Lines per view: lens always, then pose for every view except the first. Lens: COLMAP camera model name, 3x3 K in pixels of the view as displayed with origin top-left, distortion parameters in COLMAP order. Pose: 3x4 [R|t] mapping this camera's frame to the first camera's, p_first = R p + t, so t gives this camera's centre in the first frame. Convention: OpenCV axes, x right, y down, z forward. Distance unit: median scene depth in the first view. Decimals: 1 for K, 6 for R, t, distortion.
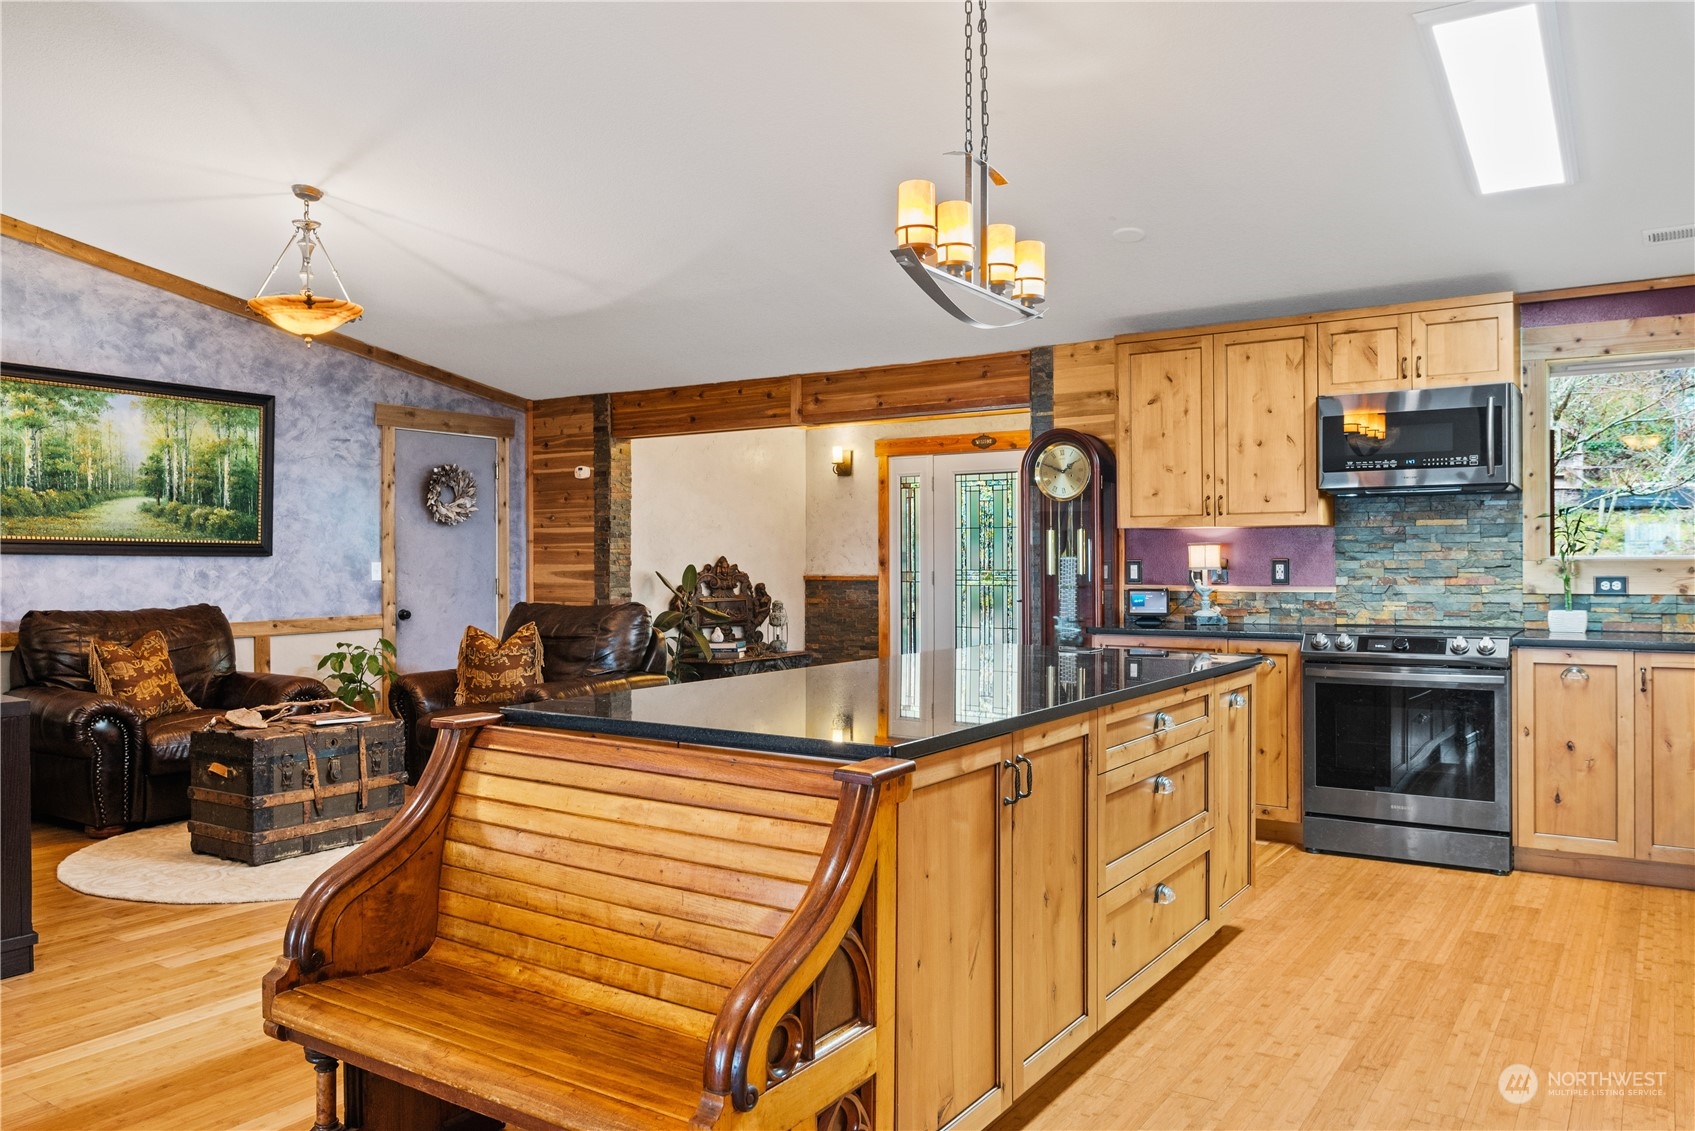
lens RADIAL K [[1233.2, 0, 895.5], [0, 1233.2, 562.7], [0, 0, 1]] dist [-0.022526, -0.001964]
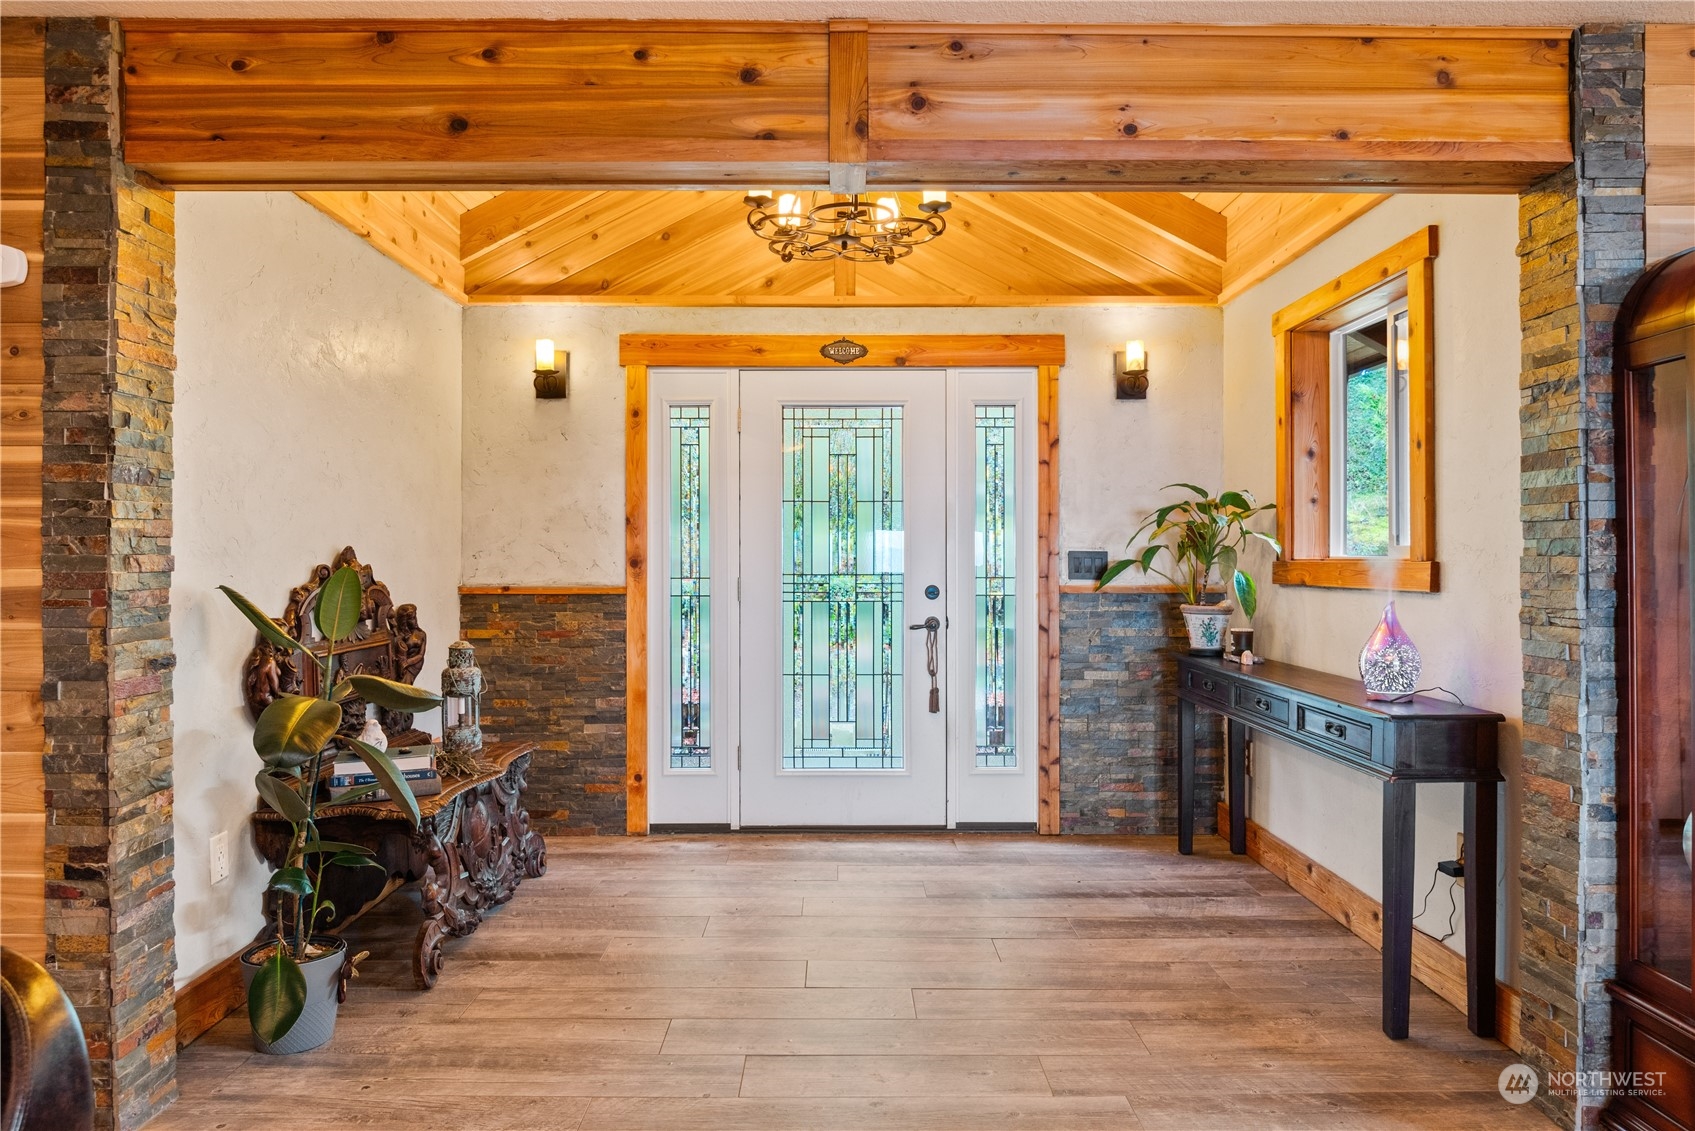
lens RADIAL K [[1030.1, 0, 827.7], [0, 1030.1, 557.3], [0, 0, 1]] dist [-0.008086, -0.010823]
pose [[0.846826, 0.003056, 0.531861, -0.243356], [-0.002284, 0.999995, -0.002111, -0.001346], [-0.531864, 0.000573, 0.846829, 0.772699]]
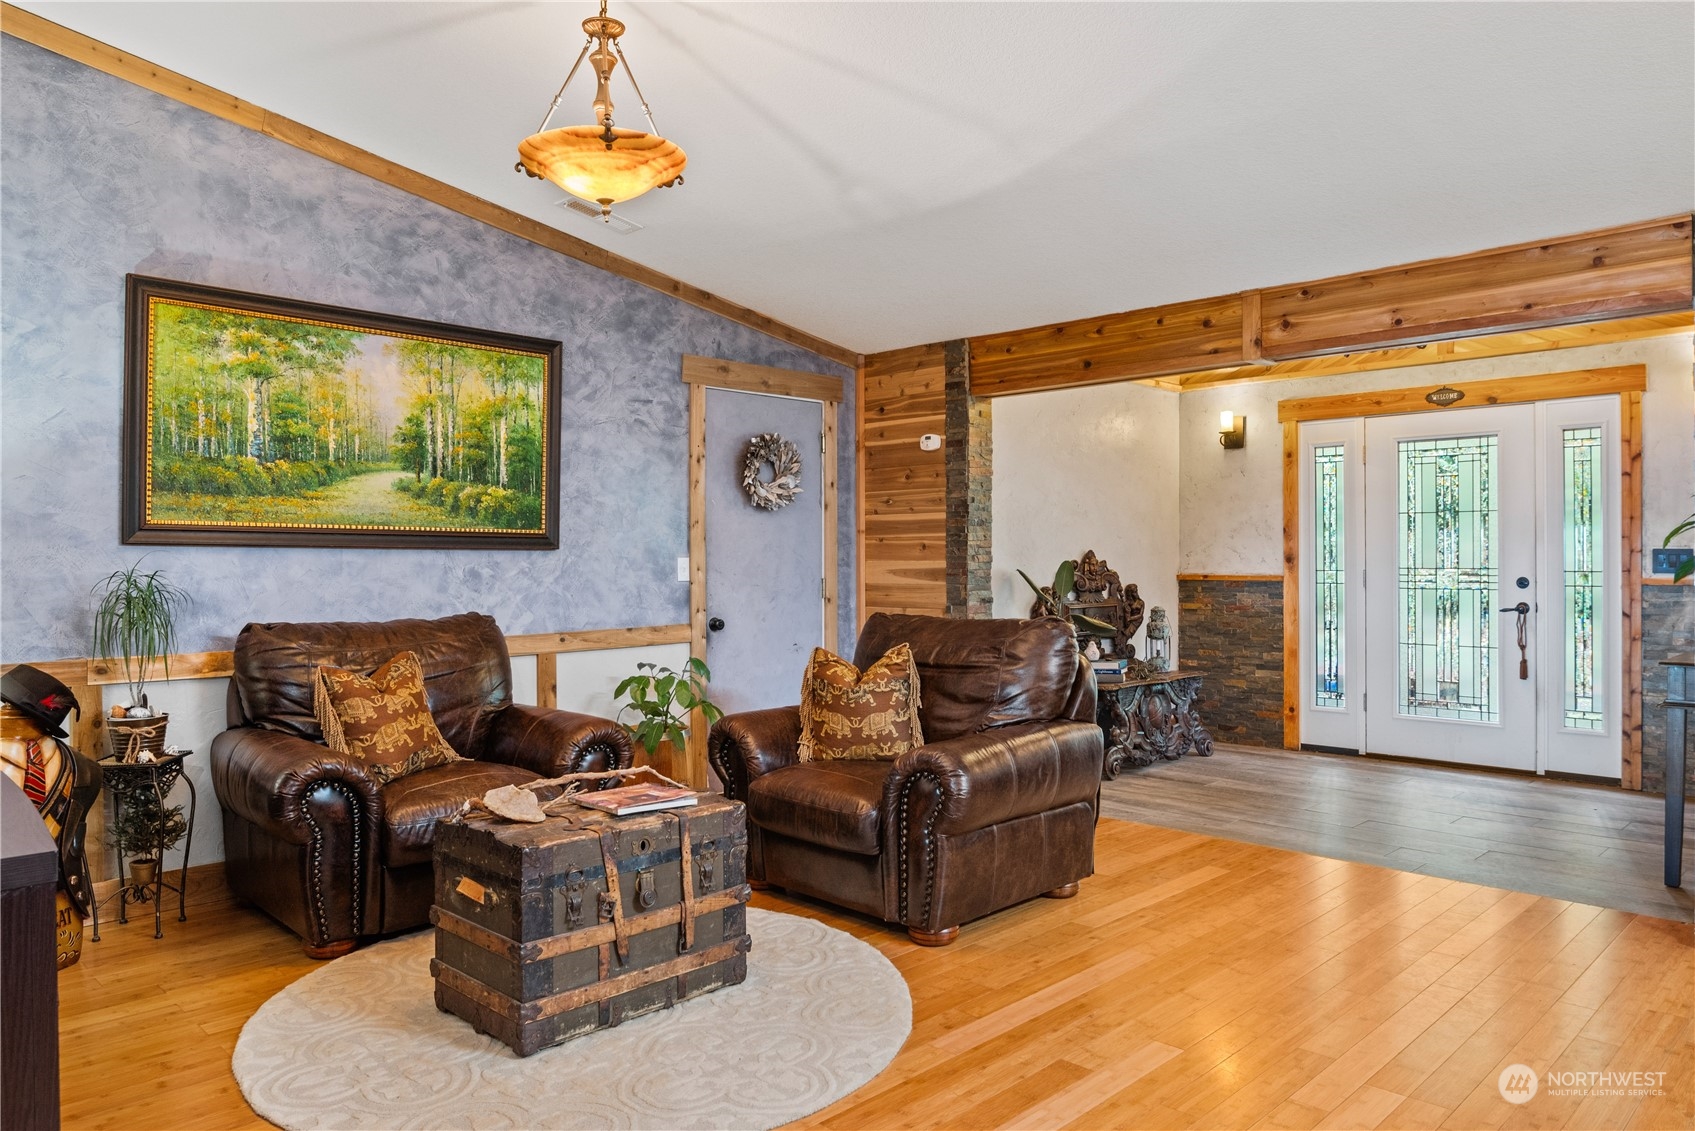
lens RADIAL K [[1143.1, 0, 865.8], [0, 1143.1, 556.2], [0, 0, 1]] dist [-0.014650, -0.004876]
pose [[0.976923, -0.000140, -0.213591, -0.159435], [-0.000292, 0.999998, -0.001992, 0.000218], [0.213591, 0.002008, 0.976921, 0.325144]]
